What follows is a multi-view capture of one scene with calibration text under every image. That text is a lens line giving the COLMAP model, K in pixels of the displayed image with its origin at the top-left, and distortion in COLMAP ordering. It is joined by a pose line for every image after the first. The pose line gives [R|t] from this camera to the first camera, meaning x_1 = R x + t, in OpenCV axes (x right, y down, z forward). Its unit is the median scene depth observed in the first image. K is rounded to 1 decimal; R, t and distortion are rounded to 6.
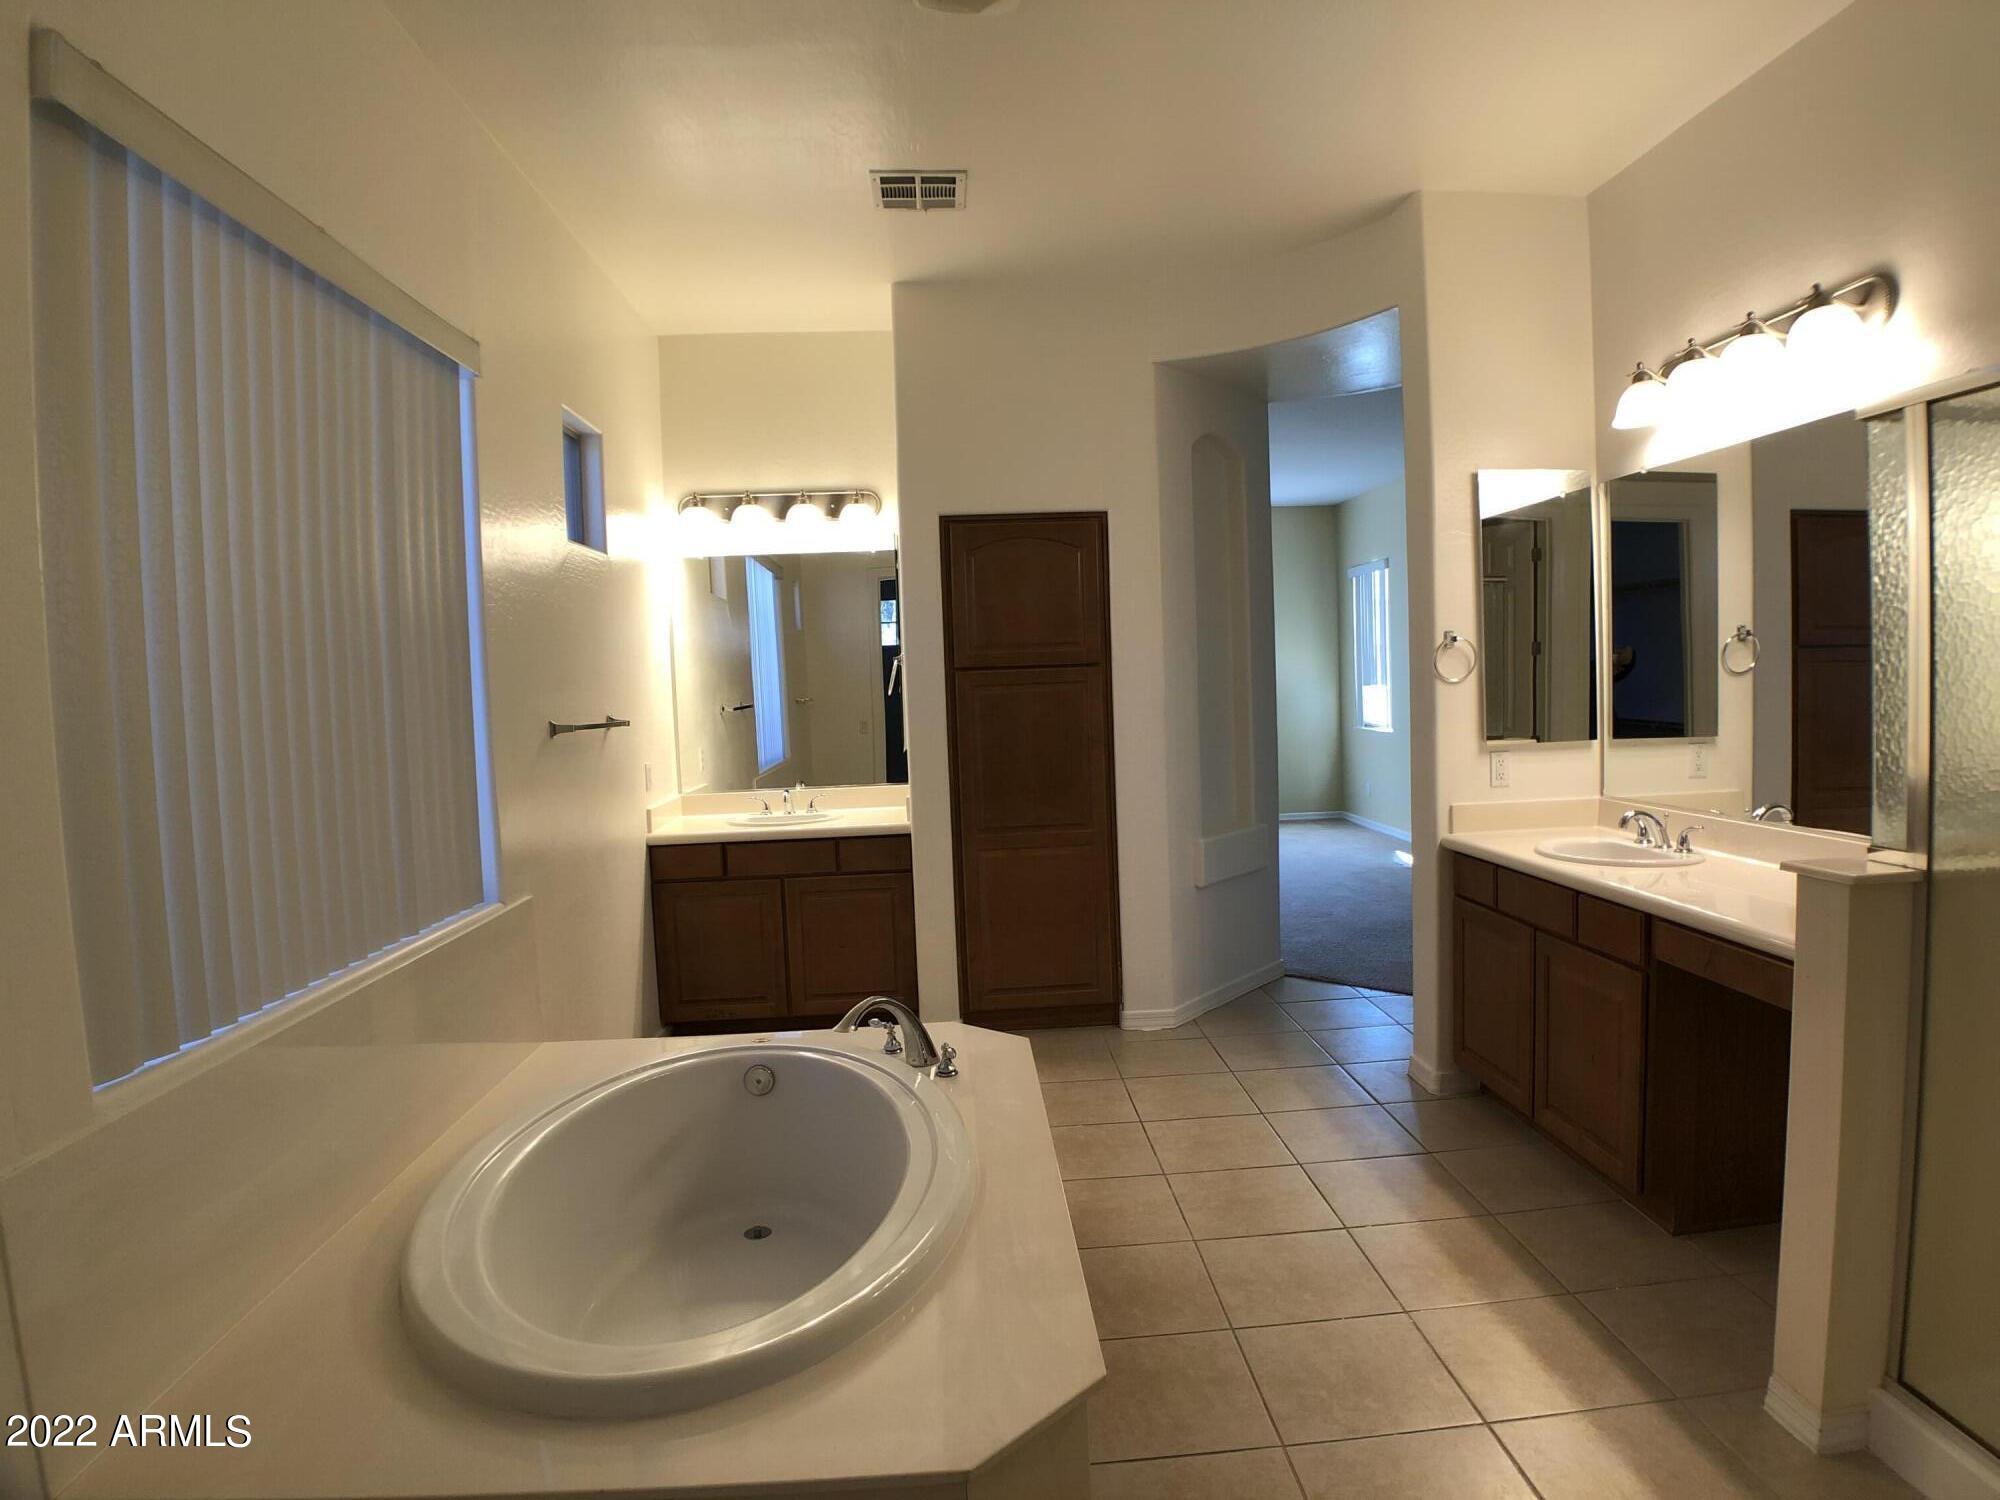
lens RADIAL K [[1148.4, 0, 975.1], [0, 1148.4, 746.3], [0, 0, 1]] dist [-0.092130, 0.000681]
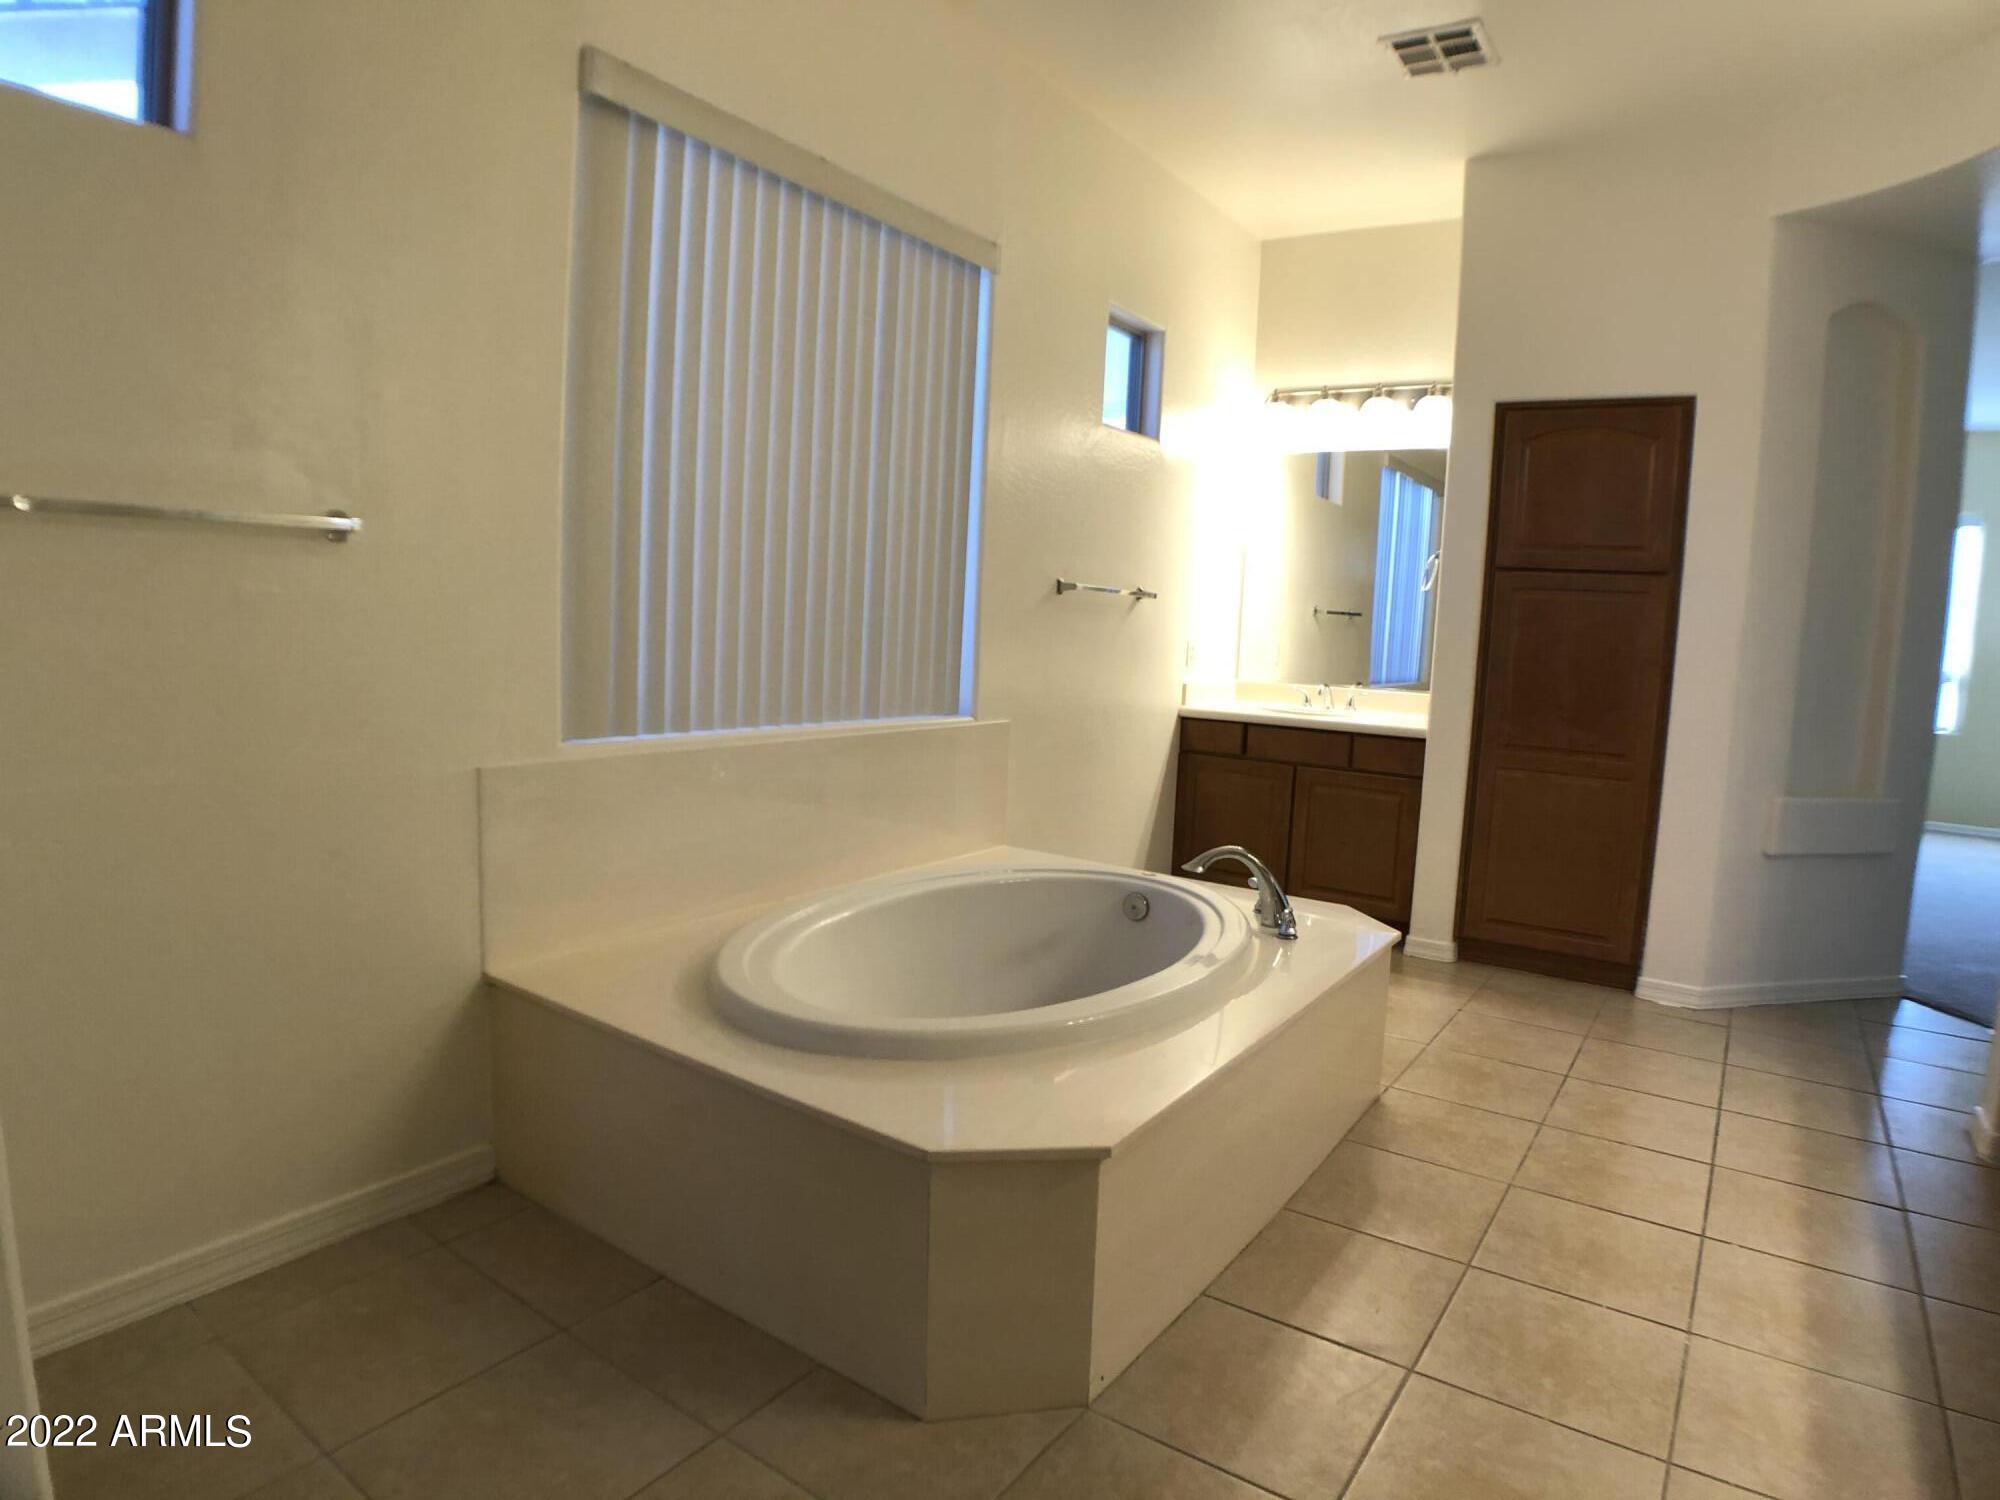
lens RADIAL K [[1148.4, 0, 975.1], [0, 1148.4, 746.3], [0, 0, 1]] dist [-0.092130, 0.000681]
pose [[0.775591, 0.141787, -0.615105, 0.236622], [-0.110767, 0.989897, 0.088513, 0.040957], [0.621441, -0.000516, 0.783461, 0.026690]]
